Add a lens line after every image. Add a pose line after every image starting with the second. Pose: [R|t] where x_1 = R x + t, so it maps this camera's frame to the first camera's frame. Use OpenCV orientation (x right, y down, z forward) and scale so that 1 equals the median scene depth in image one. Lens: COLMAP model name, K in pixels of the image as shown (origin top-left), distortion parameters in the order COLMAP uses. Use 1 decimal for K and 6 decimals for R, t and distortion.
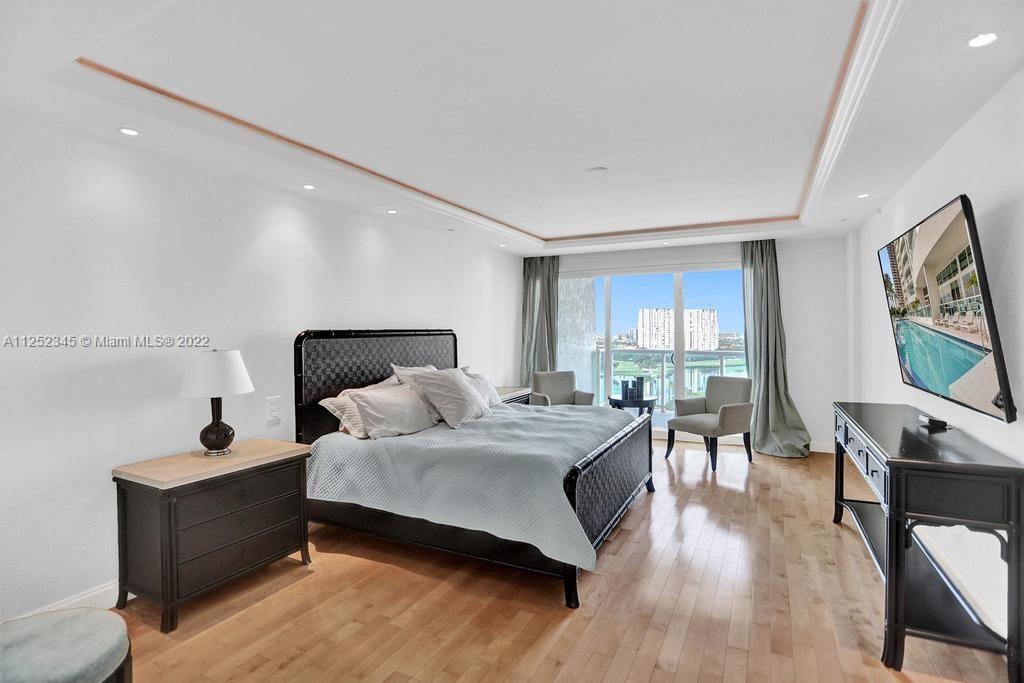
lens RADIAL K [[515.5, 0, 512.0], [0, 515.5, 337.7], [0, 0, 1]] dist [-0.056407, 0.028073]
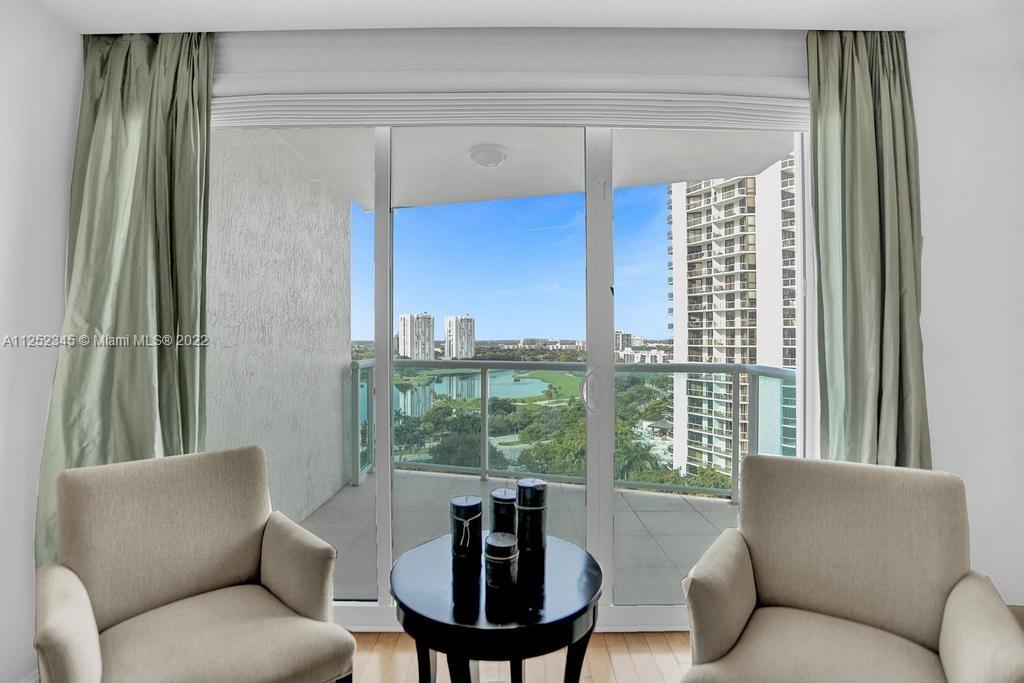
lens RADIAL K [[510.0, 0, 506.2], [0, 510.0, 336.2], [0, 0, 1]] dist [-0.057794, 0.029349]
pose [[0.900546, 0.009202, 0.434664, 0.097348], [-0.000740, 0.999807, -0.019633, 0.009654], [-0.434761, 0.017359, 0.900379, 0.567540]]
